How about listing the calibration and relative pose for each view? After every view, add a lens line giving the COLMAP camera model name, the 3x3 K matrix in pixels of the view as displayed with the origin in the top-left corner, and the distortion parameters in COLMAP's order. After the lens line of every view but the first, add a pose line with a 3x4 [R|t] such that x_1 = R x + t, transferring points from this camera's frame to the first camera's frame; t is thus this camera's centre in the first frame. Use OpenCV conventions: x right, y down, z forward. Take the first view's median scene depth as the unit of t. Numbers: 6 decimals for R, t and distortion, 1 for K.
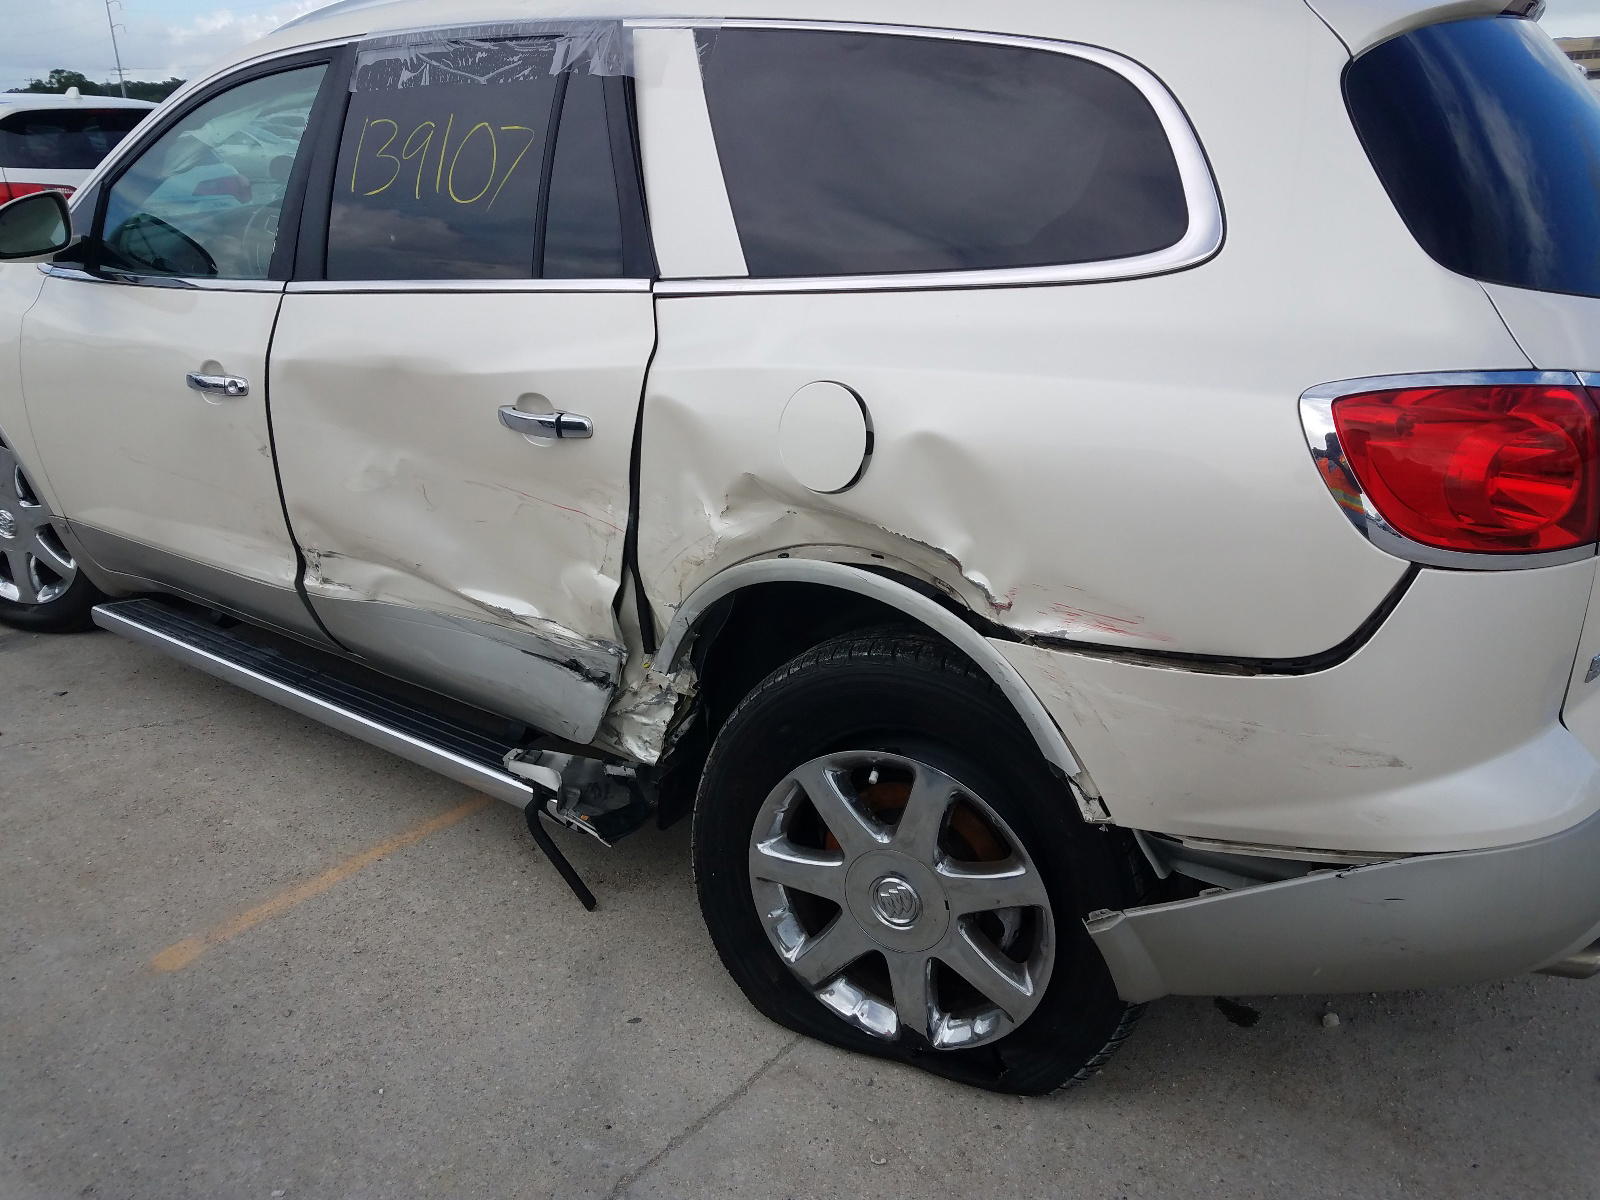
lens RADIAL K [[1233.7, 0, 800.0], [0, 1233.7, 600.0], [0, 0, 1]] dist [-0.010431, -0.007462]
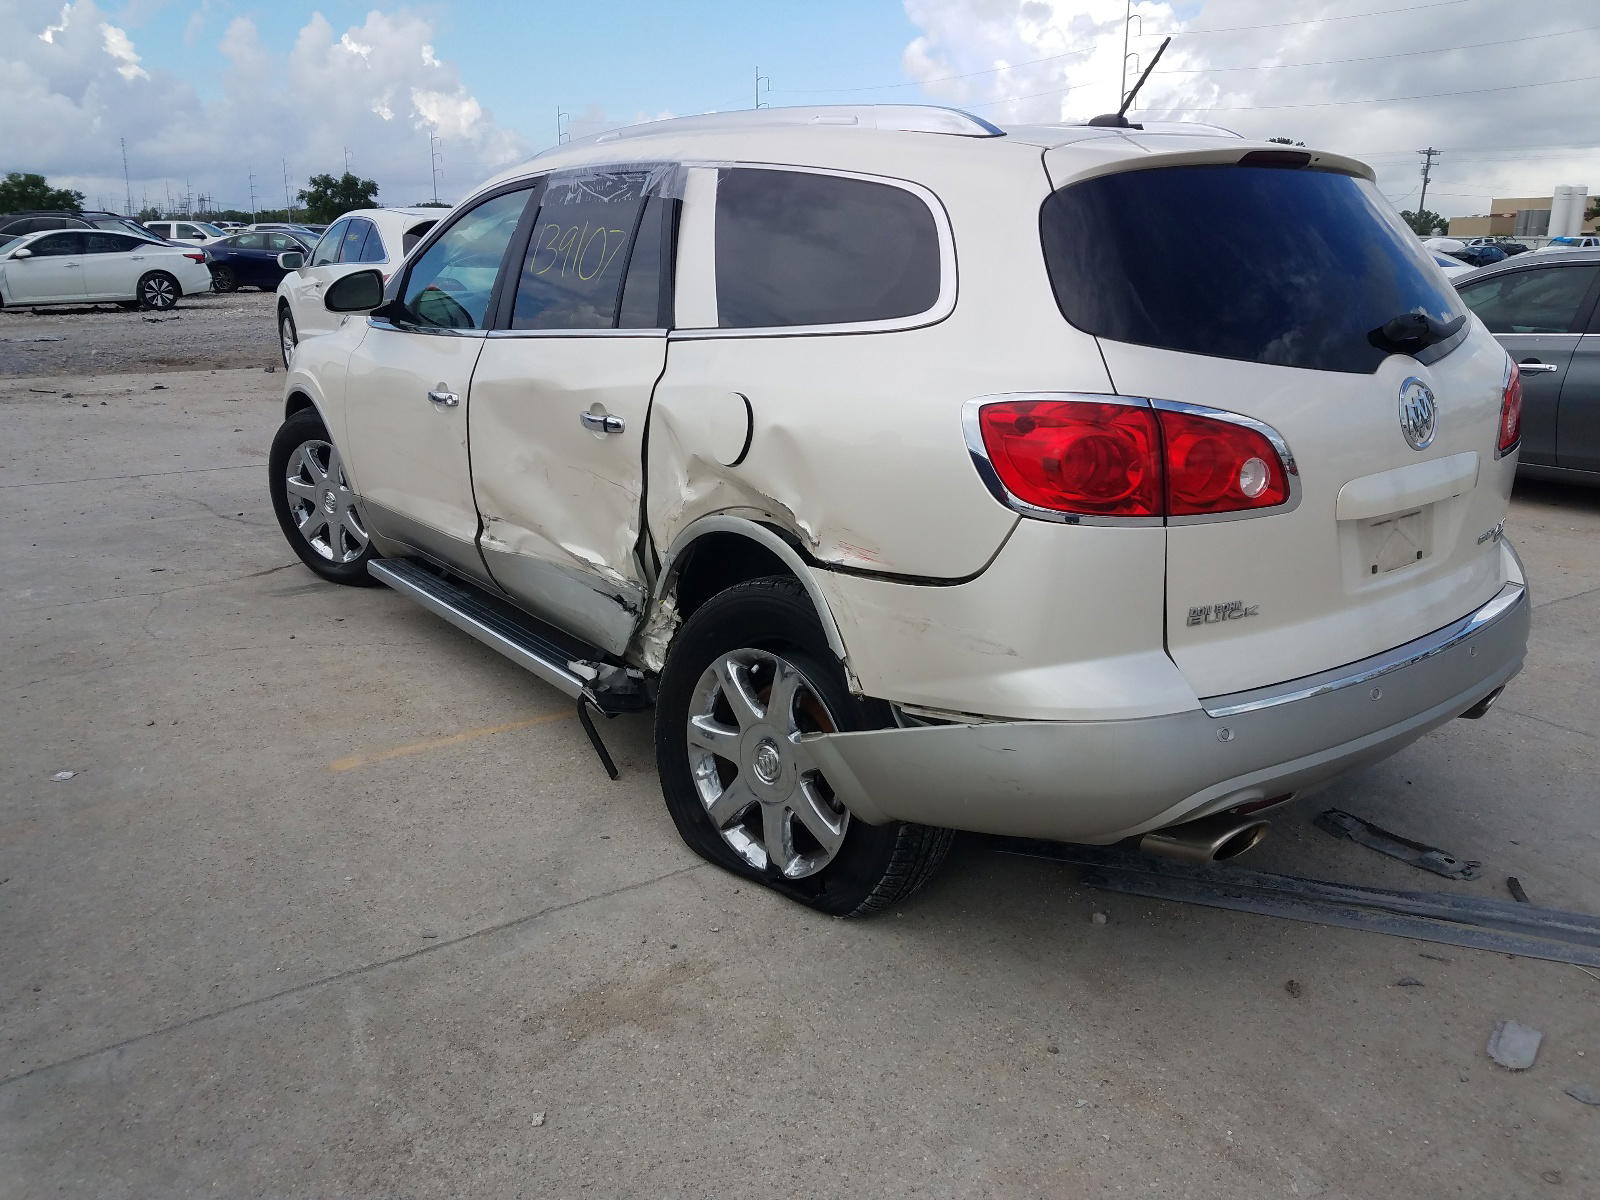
lens RADIAL K [[1233.7, 0, 800.0], [0, 1233.7, 600.0], [0, 0, 1]] dist [-0.010431, -0.007462]
pose [[0.958028, 0.100905, -0.268329, 0.414207], [-0.124734, 0.989483, -0.073249, 0.137673], [0.258116, 0.103645, 0.960538, -0.324025]]
